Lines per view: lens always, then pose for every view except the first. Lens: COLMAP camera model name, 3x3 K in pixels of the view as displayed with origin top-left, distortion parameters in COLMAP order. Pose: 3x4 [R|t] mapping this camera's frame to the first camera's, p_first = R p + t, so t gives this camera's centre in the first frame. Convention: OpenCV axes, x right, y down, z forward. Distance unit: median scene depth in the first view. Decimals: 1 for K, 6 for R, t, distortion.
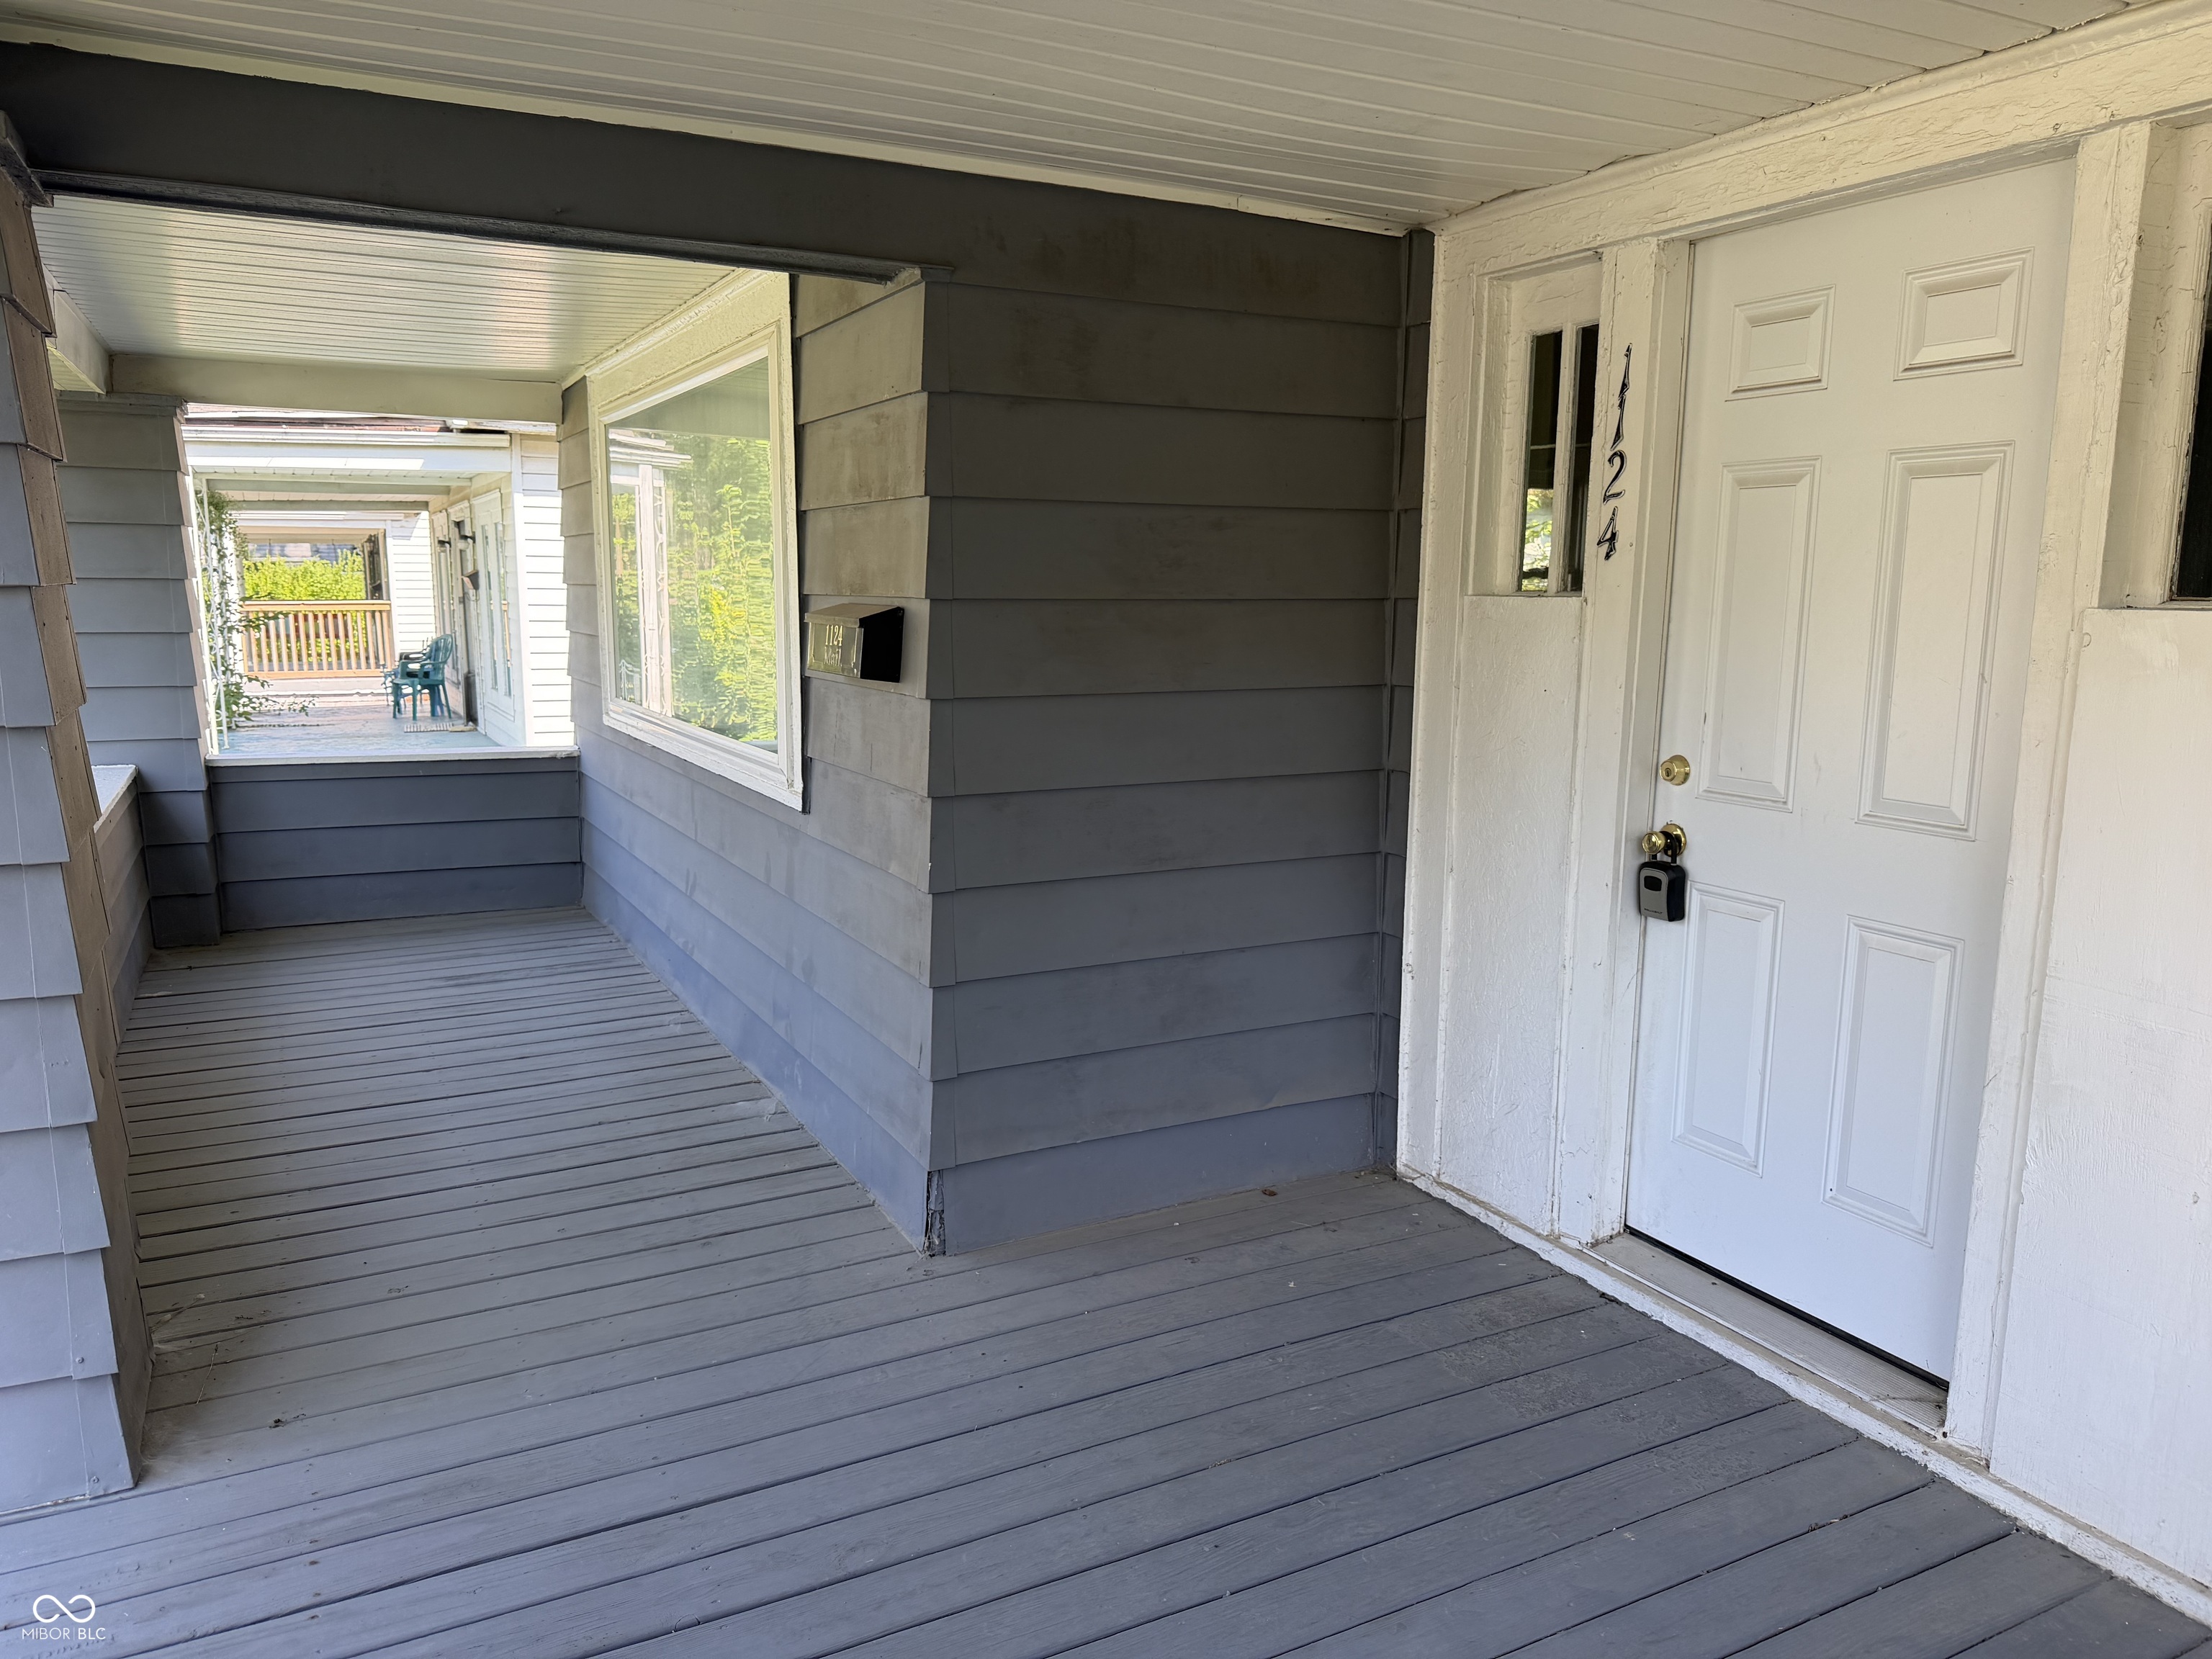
lens RADIAL K [[1557.8, 0, 1106.0], [0, 1557.8, 829.5], [0, 0, 1]] dist [0.198868, -0.390568]
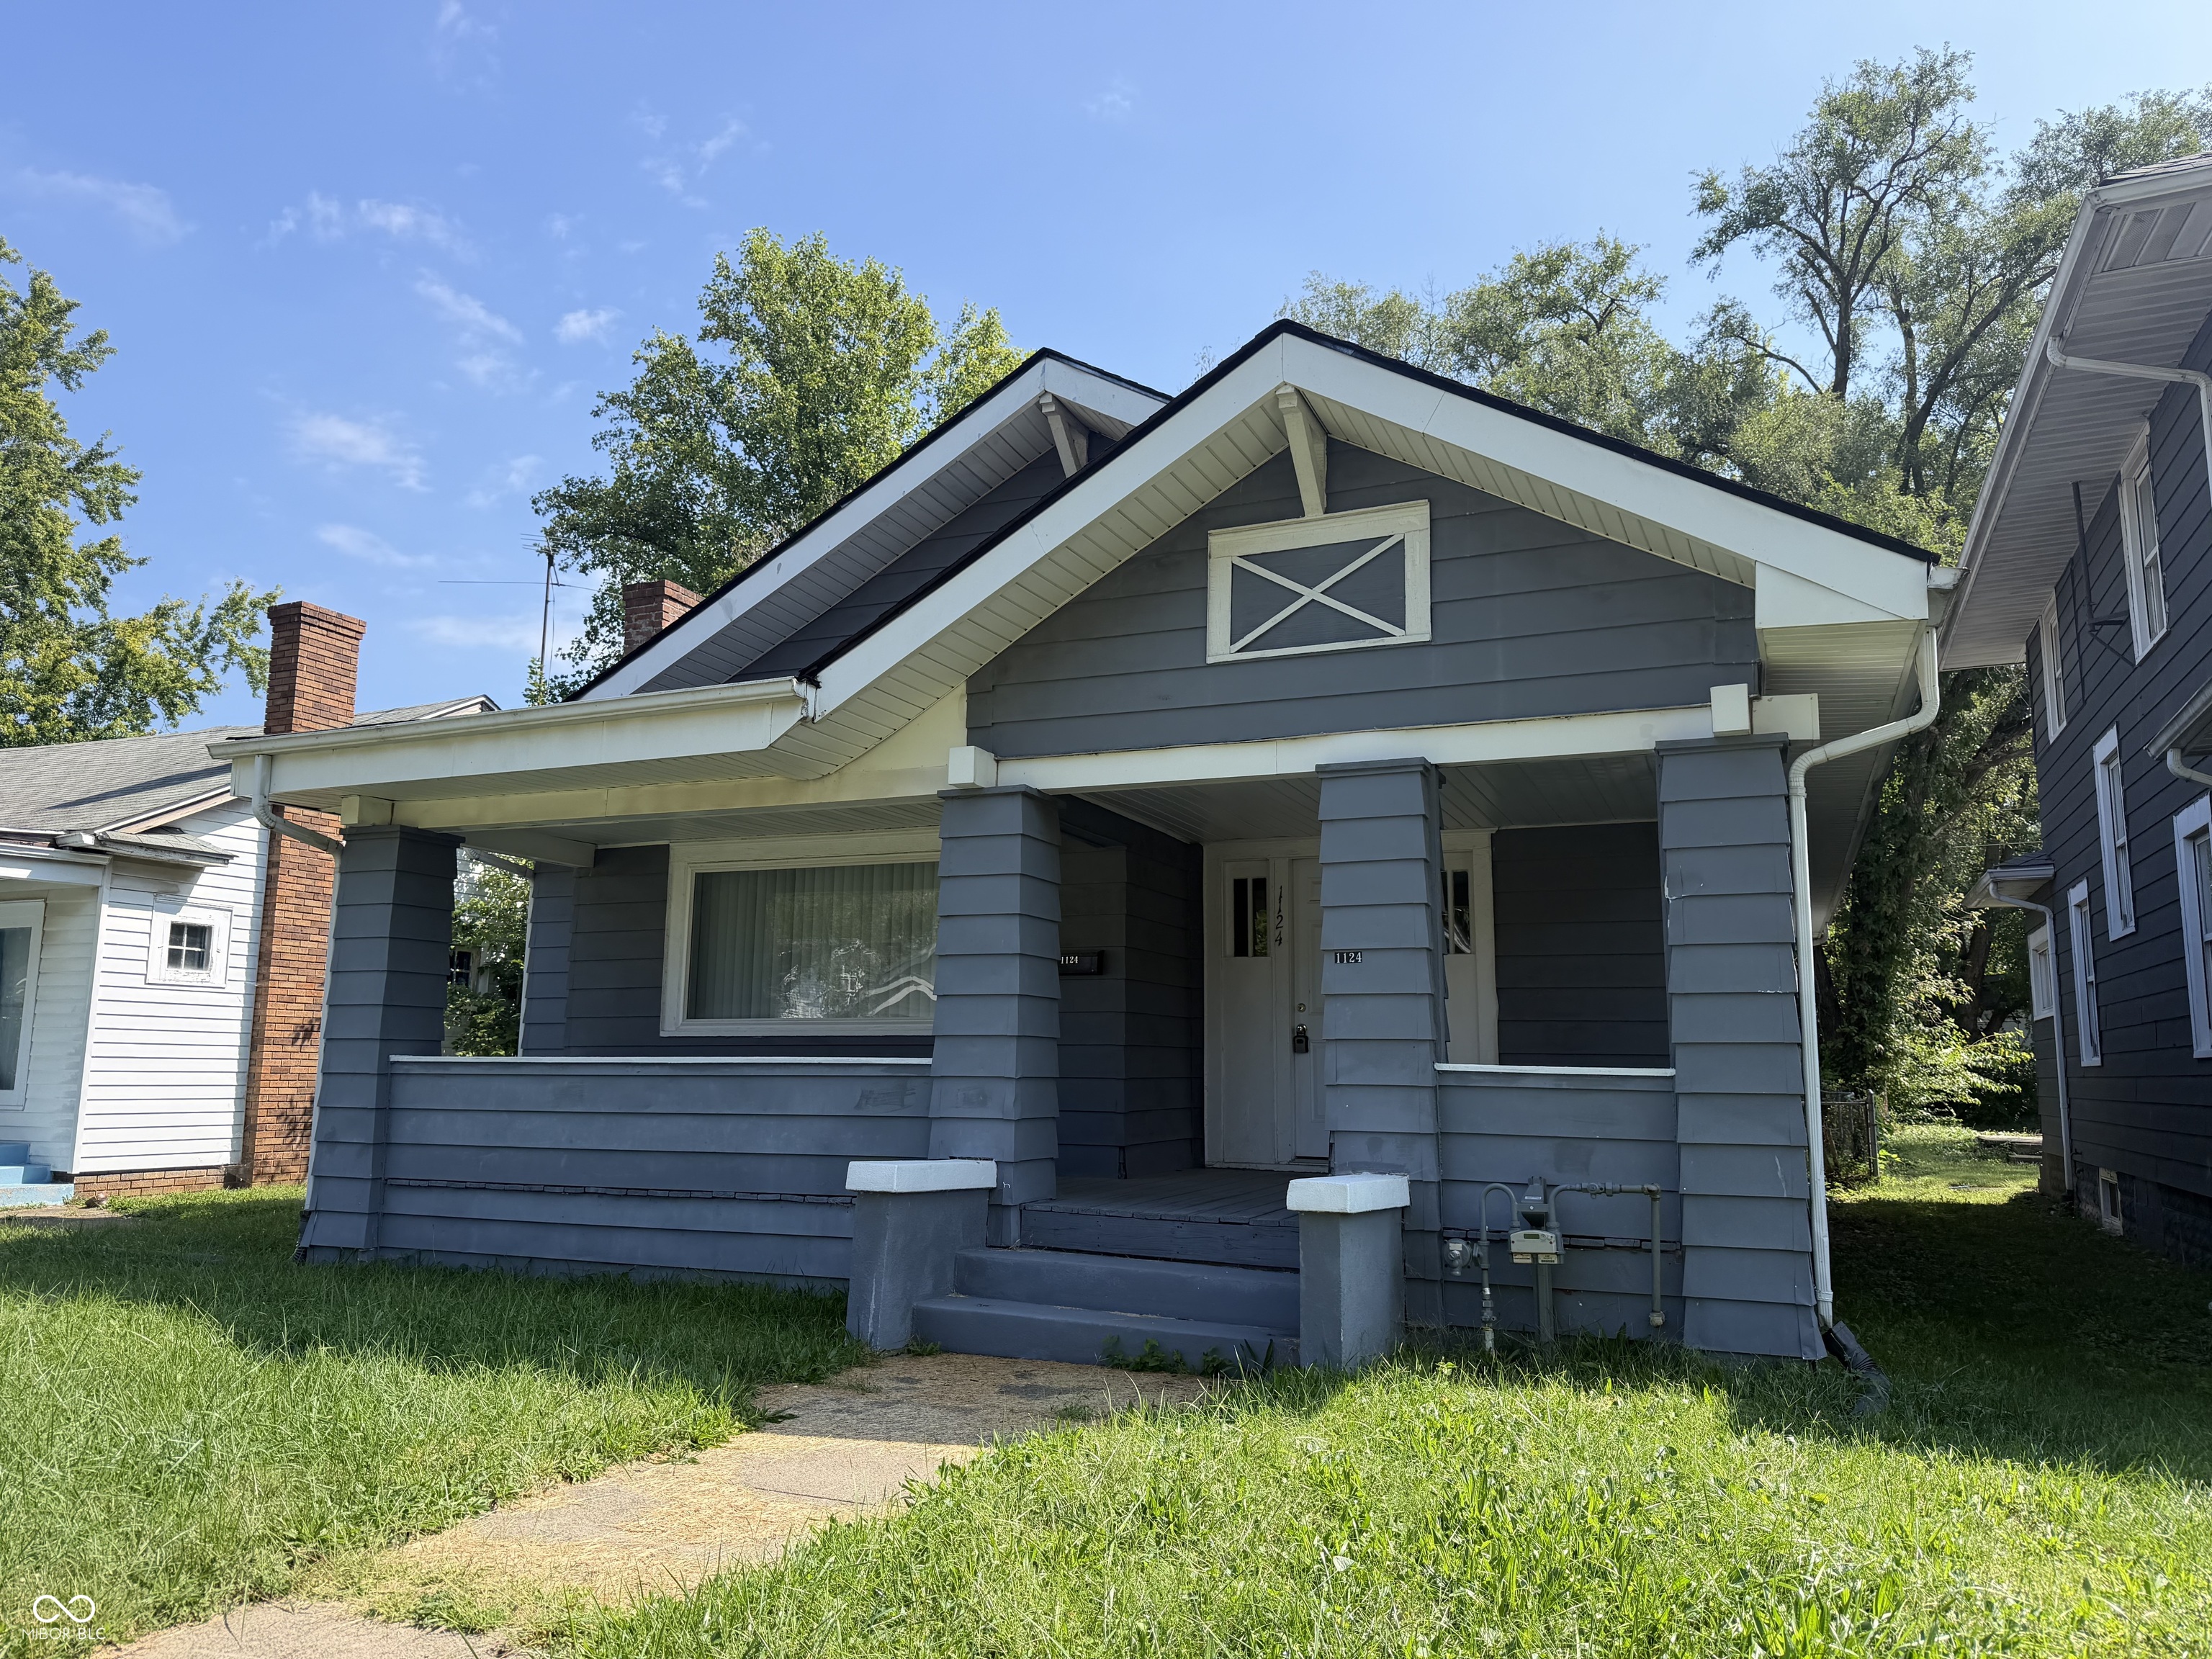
lens RADIAL K [[1557.8, 0, 1106.0], [0, 1557.8, 829.5], [0, 0, 1]] dist [0.198868, -0.390568]
pose [[0.774662, 0.093799, 0.625380, -2.004470], [0.094125, 0.960819, -0.260704, 0.411713], [-0.625331, 0.260821, 0.735481, -1.247227]]
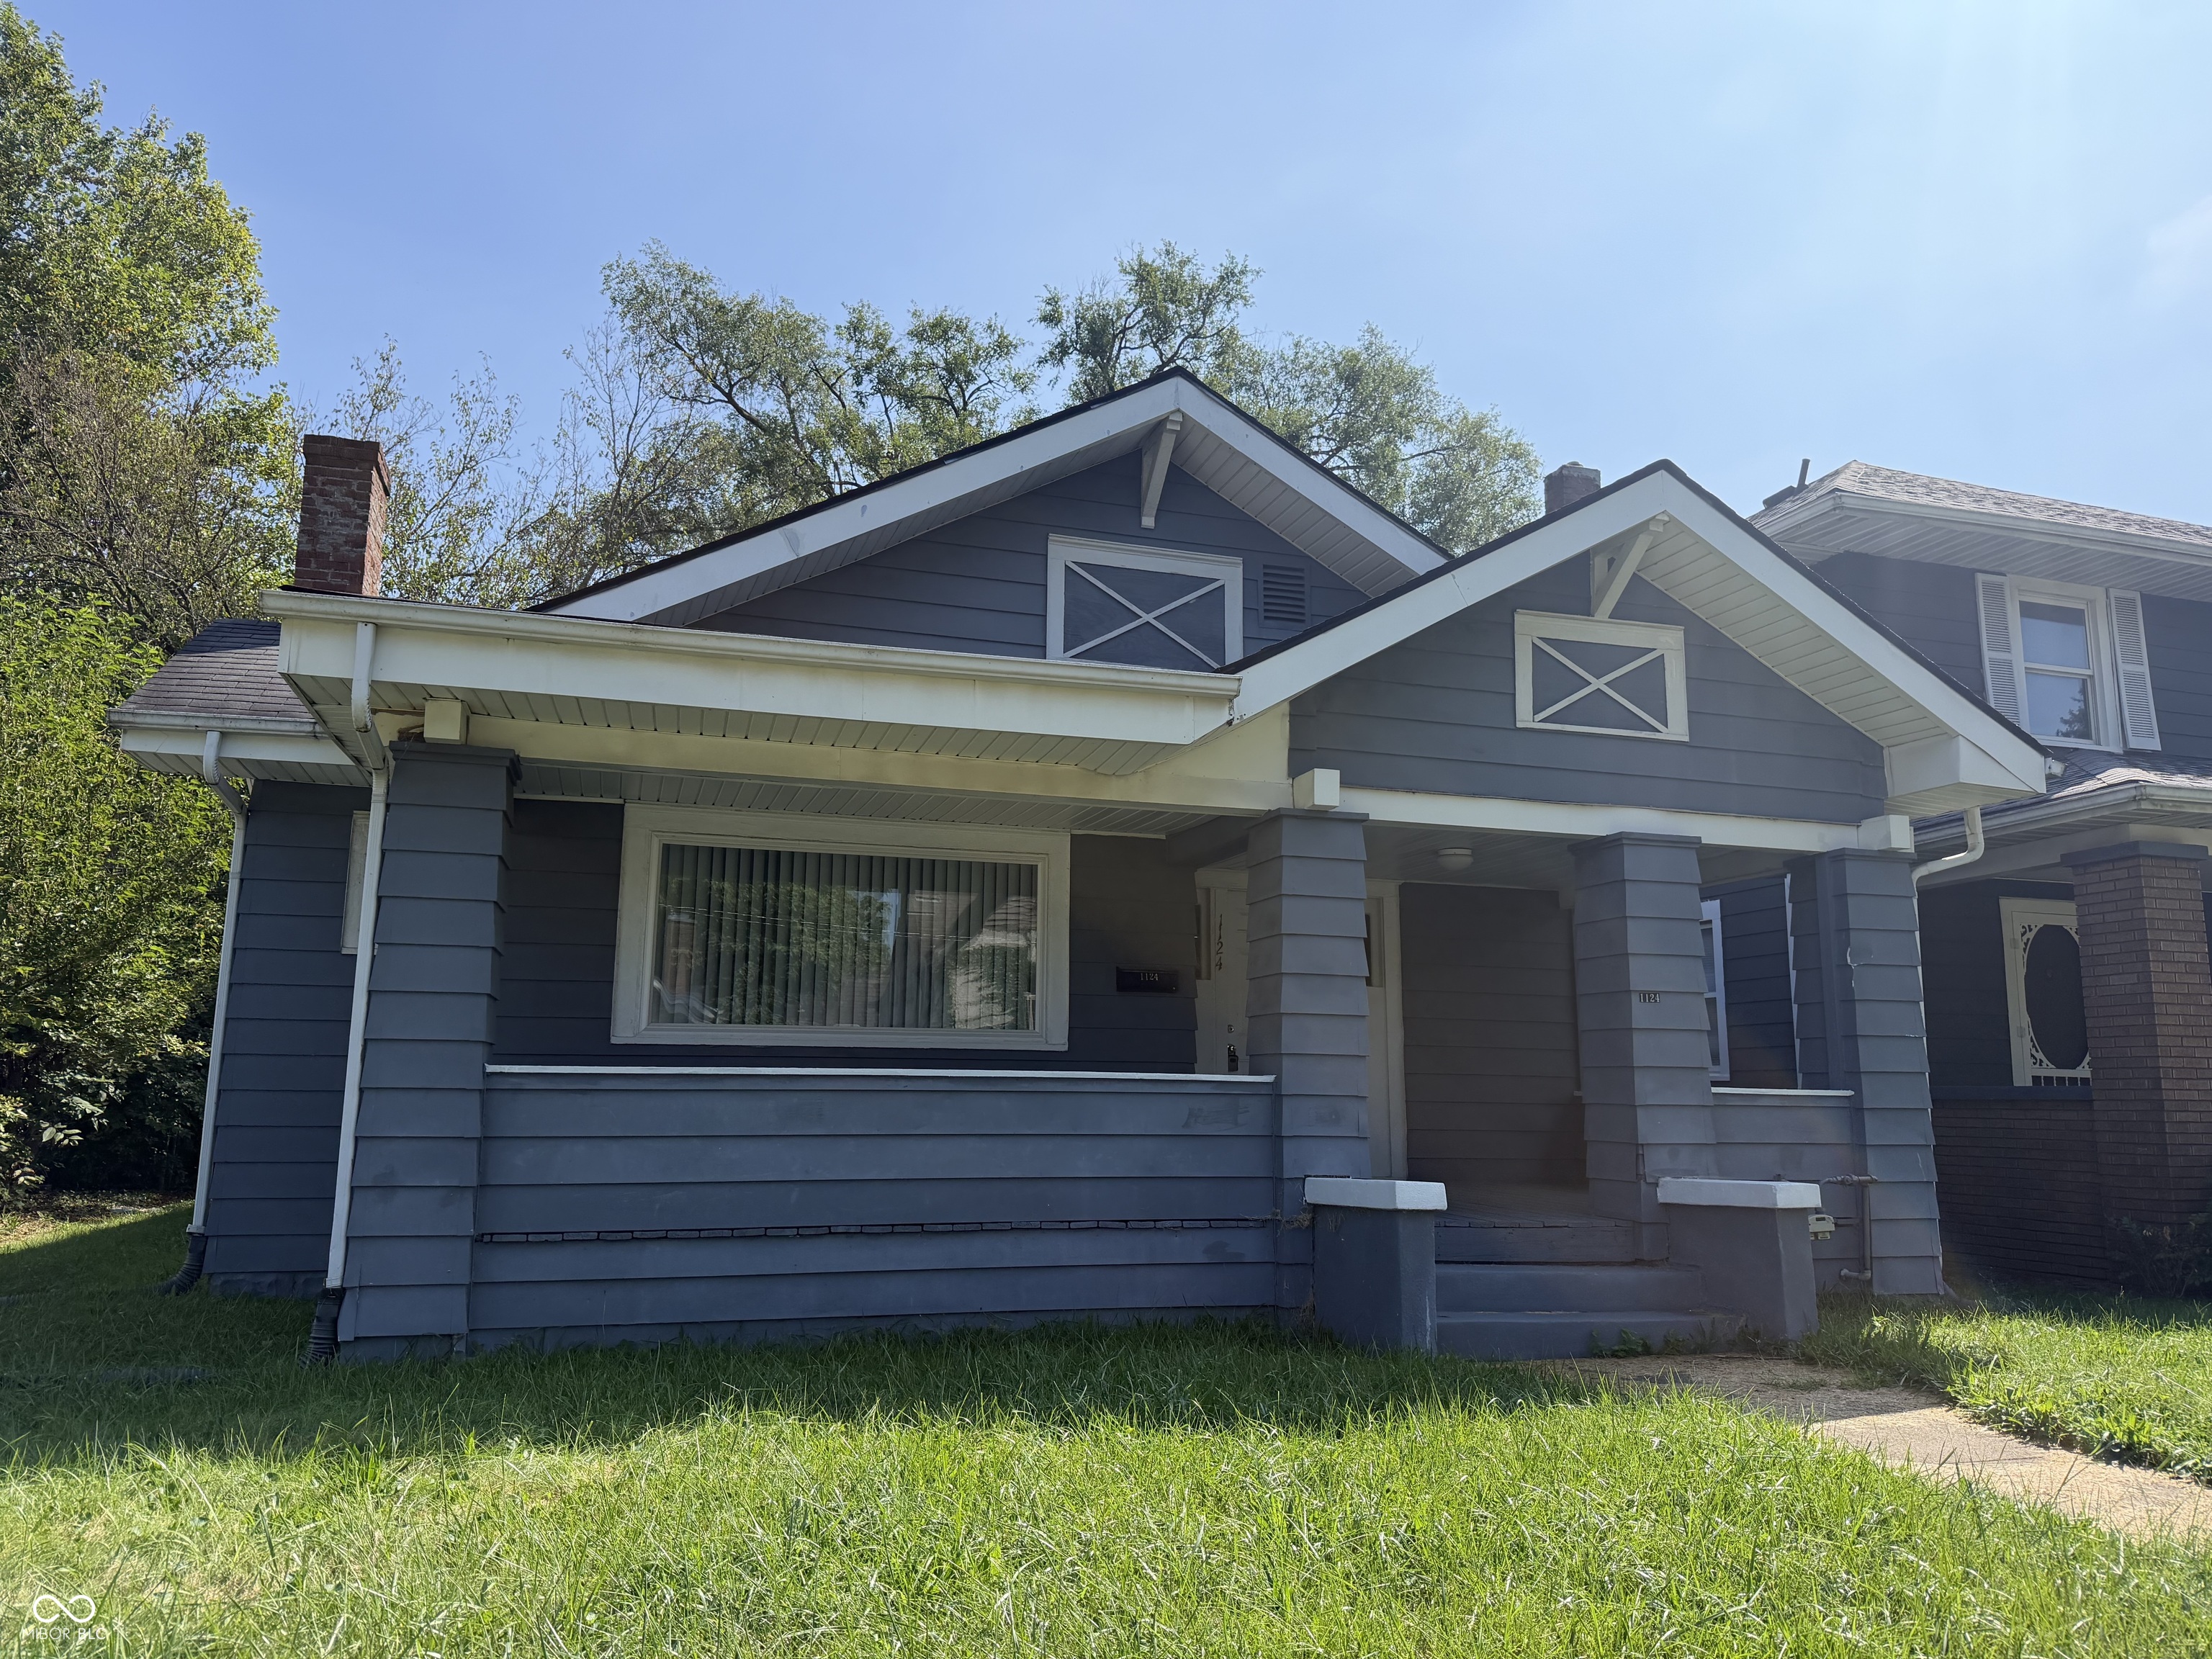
lens RADIAL K [[1557.8, 0, 1106.0], [0, 1557.8, 829.5], [0, 0, 1]] dist [0.198868, -0.390568]
pose [[0.171342, 0.155322, 0.972891, -3.628883], [0.141377, 0.973398, -0.180302, -0.011035], [-0.975015, 0.168437, 0.144825, 1.510863]]
